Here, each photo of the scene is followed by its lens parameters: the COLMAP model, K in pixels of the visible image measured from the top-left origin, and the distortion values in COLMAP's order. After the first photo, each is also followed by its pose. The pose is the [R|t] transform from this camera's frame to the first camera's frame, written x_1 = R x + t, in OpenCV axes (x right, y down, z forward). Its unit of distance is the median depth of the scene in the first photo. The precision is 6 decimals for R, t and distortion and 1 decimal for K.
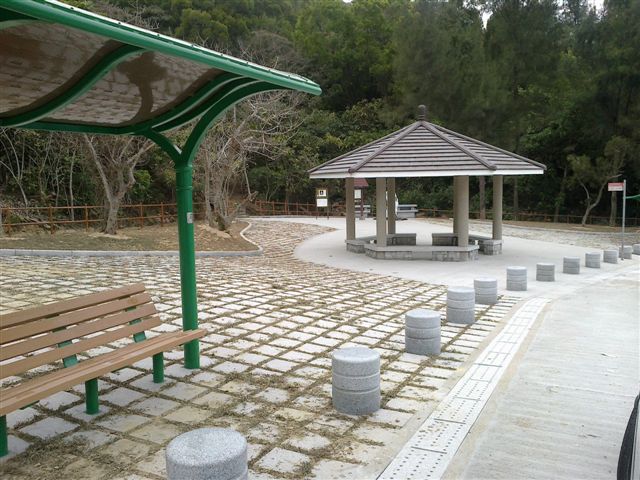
lens RADIAL K [[553.6, 0, 333.9], [0, 553.6, 251.2], [0, 0, 1]] dist [0.056717, -0.202578]
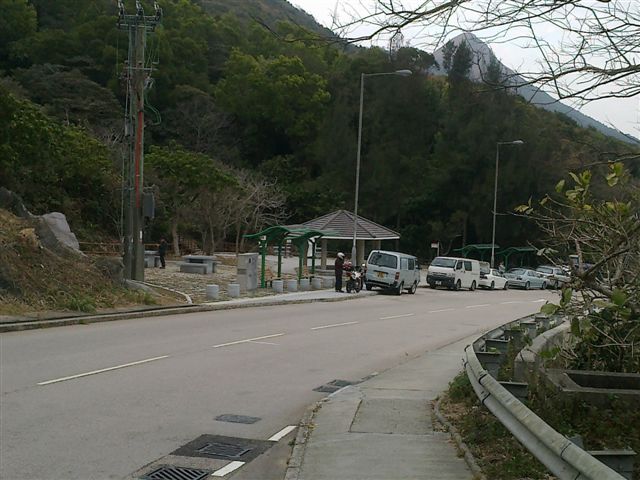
lens RADIAL K [[553.6, 0, 333.9], [0, 553.6, 251.2], [0, 0, 1]] dist [0.056717, -0.202578]
pose [[0.982856, 0.036974, 0.180631, -0.131616], [-0.023561, 0.996841, -0.075848, 0.040195], [-0.182865, 0.070292, 0.980622, -0.546064]]
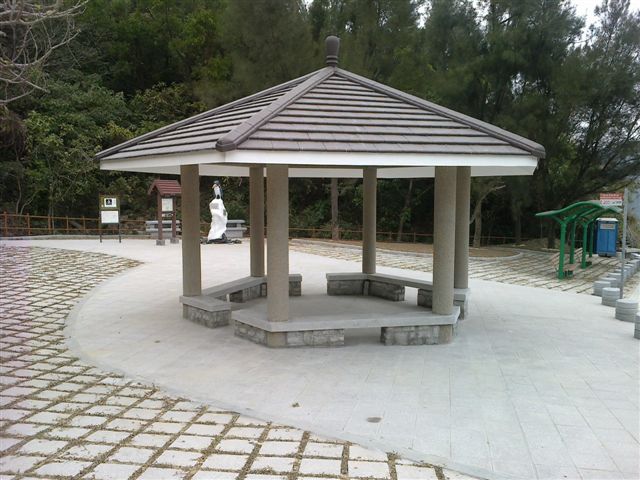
lens RADIAL K [[553.6, 0, 333.9], [0, 553.6, 251.2], [0, 0, 1]] dist [0.056717, -0.202578]
pose [[0.927269, -0.015718, 0.374065, -0.022254], [0.024029, 0.999557, -0.017566, -0.029719], [-0.373623, 0.025277, 0.927236, 0.295684]]
